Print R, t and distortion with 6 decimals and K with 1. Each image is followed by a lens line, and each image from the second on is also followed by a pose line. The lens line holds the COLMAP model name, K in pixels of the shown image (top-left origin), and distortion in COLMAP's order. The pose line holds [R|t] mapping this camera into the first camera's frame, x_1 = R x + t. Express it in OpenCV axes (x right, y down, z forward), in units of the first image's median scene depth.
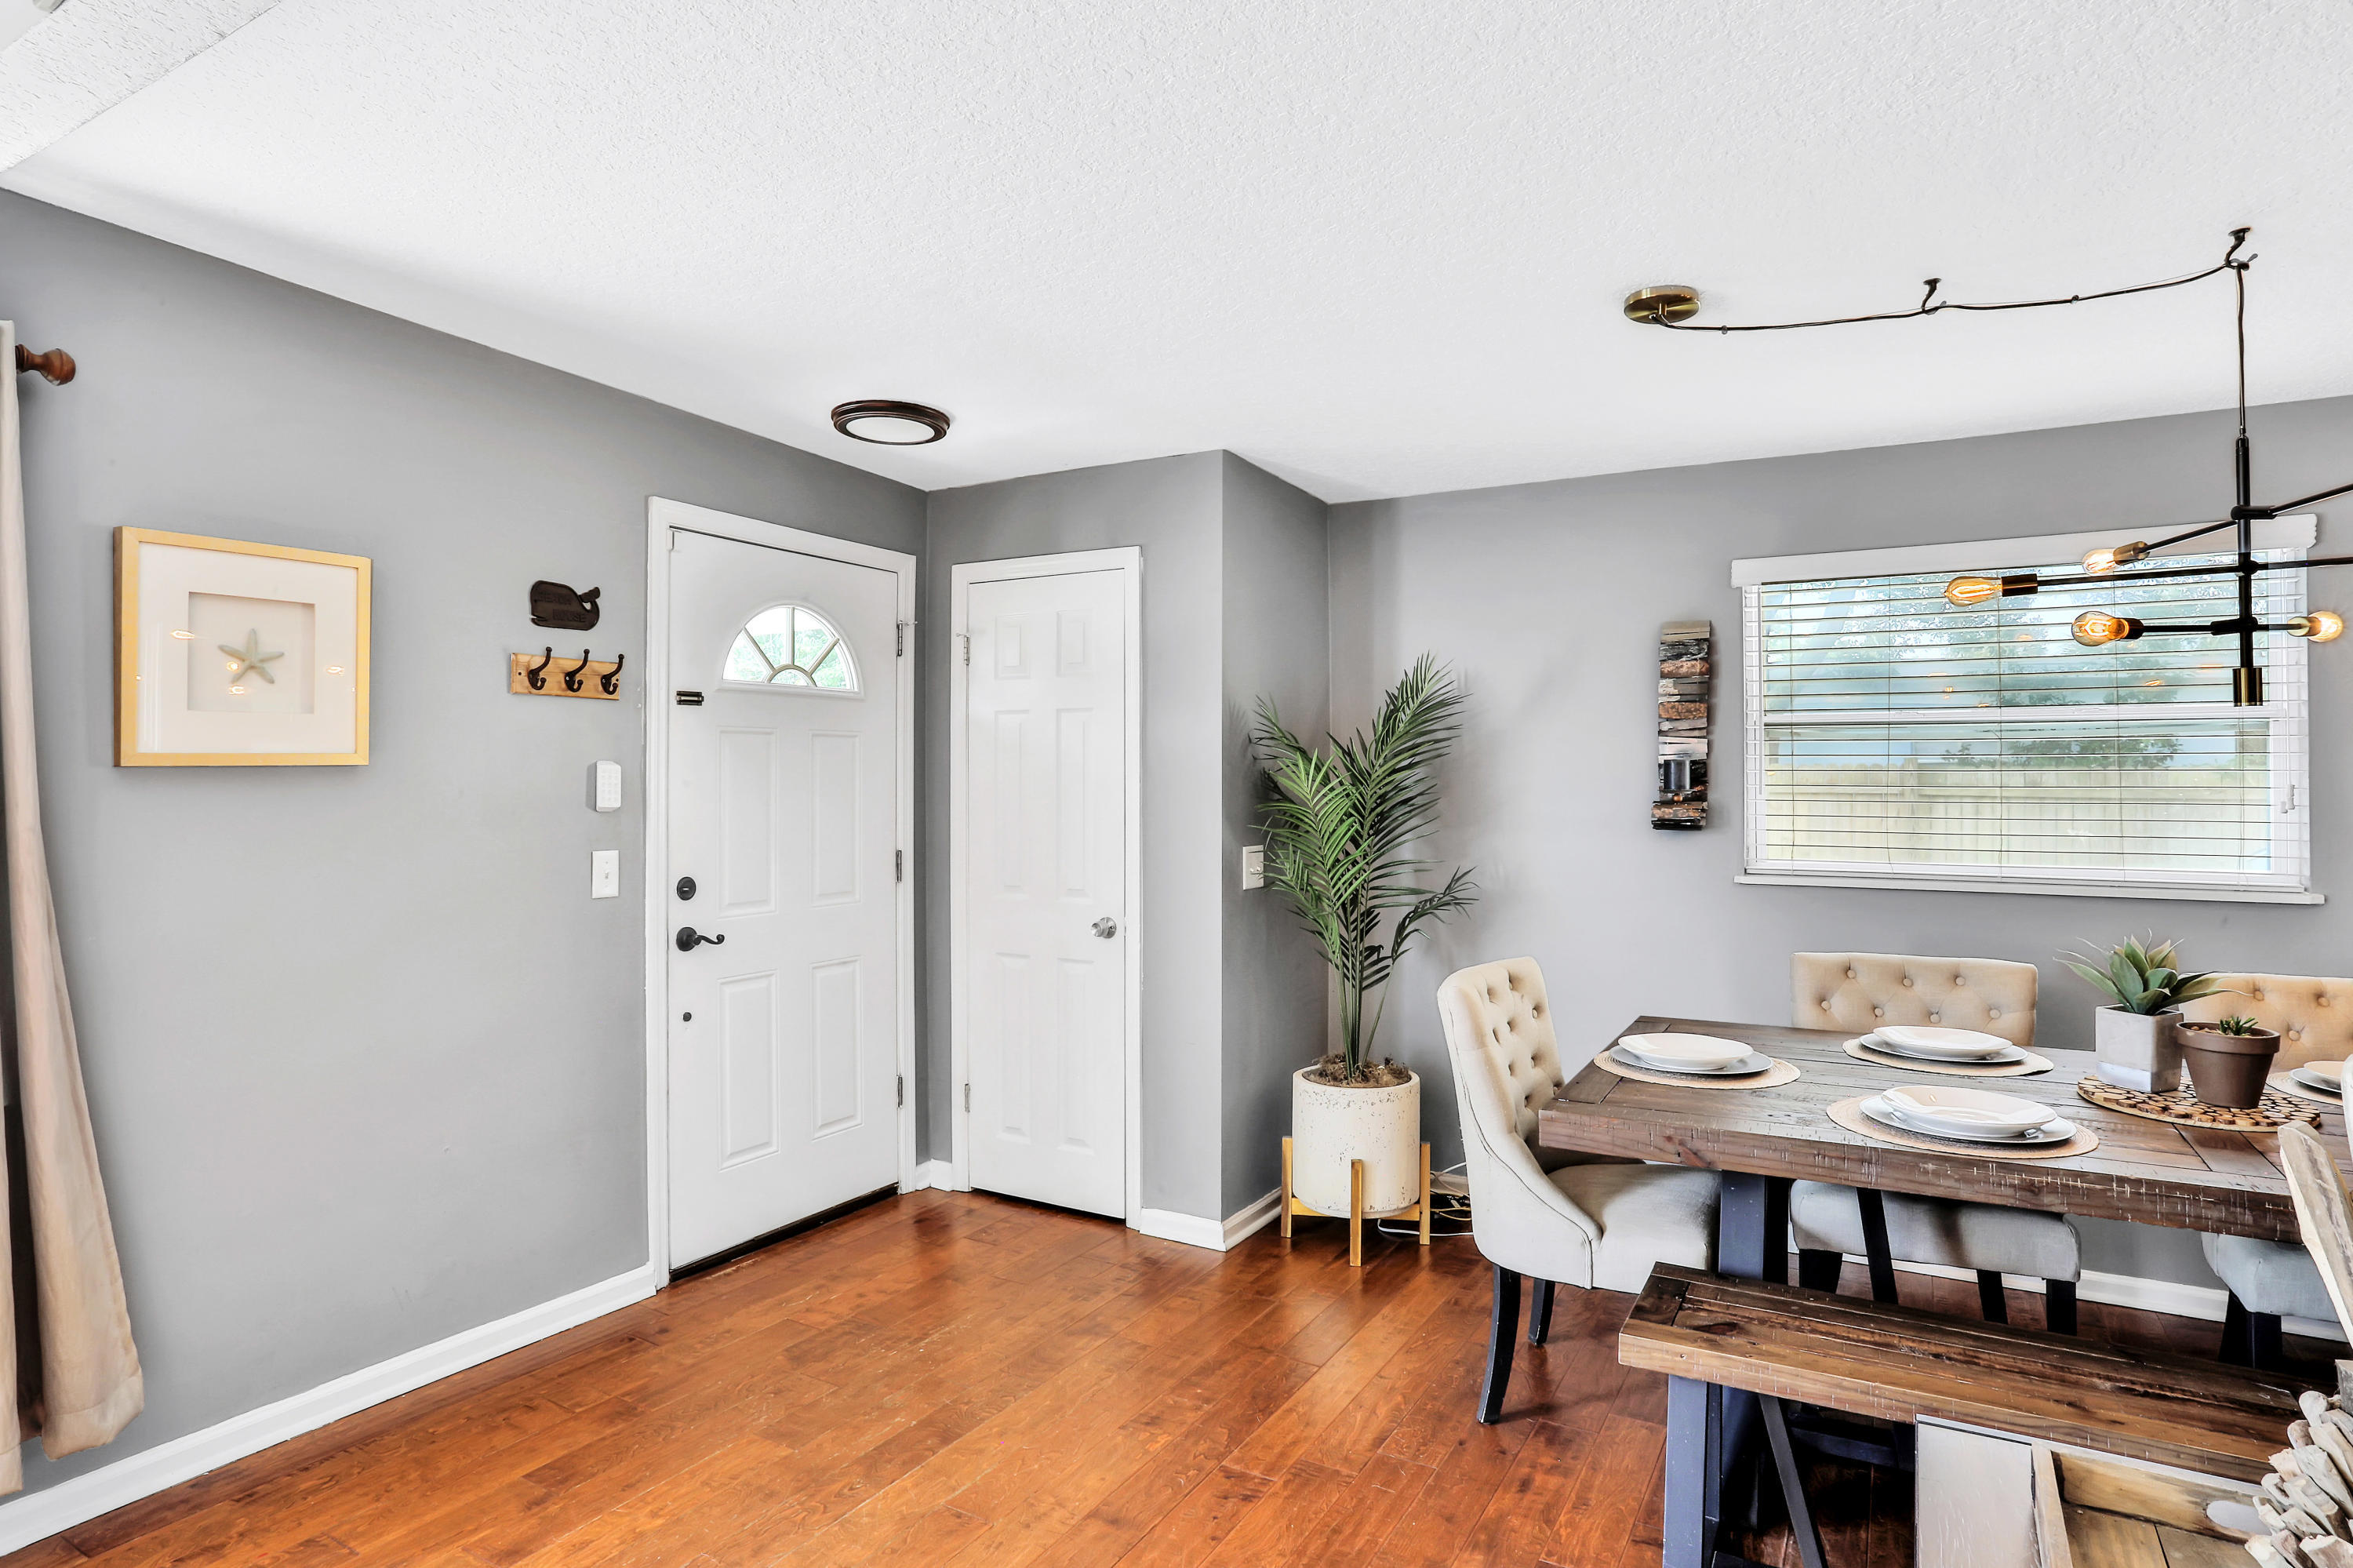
lens RADIAL K [[1298.2, 0, 1170.9], [0, 1298.2, 785.6], [0, 0, 1]] dist [-0.046790, -0.000442]
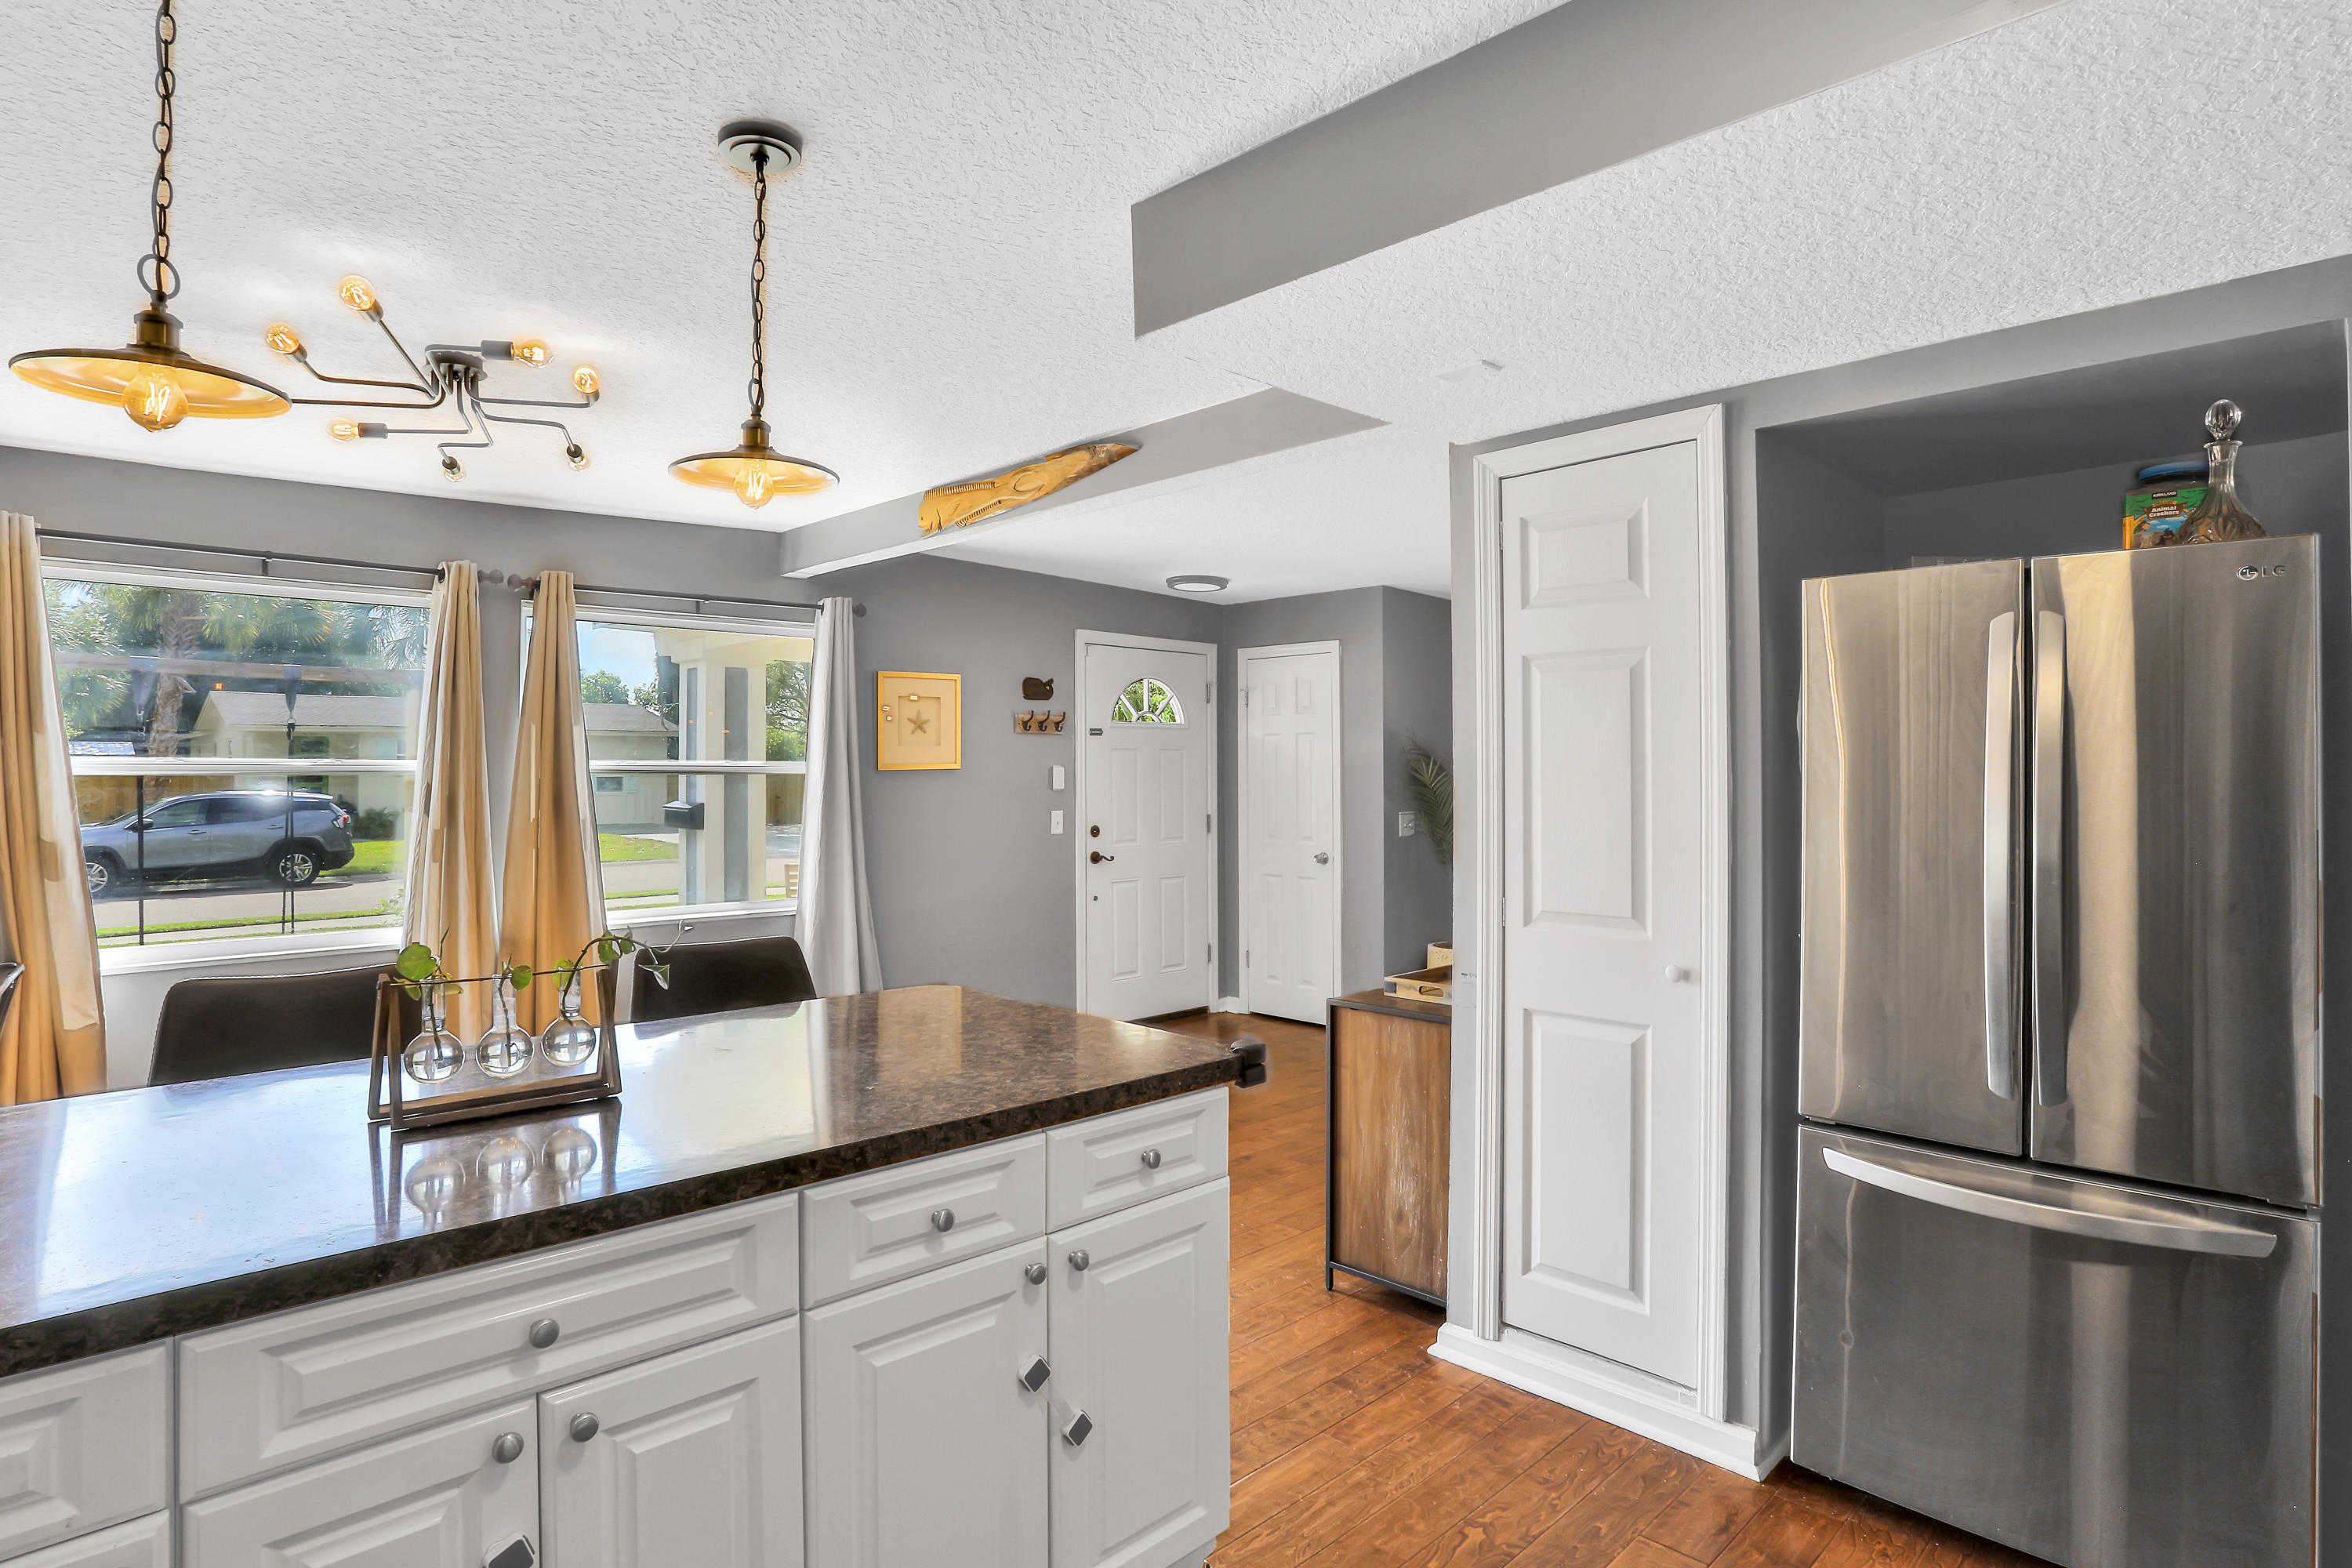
lens RADIAL K [[1242.5, 0, 1174.5], [0, 1242.5, 784.2], [0, 0, 1]] dist [-0.003673, -0.000407]
pose [[0.964374, -0.003876, -0.264513, 0.218798], [0.004939, 0.999982, 0.003355, 0.003694], [0.264495, -0.004542, 0.964376, -0.722476]]
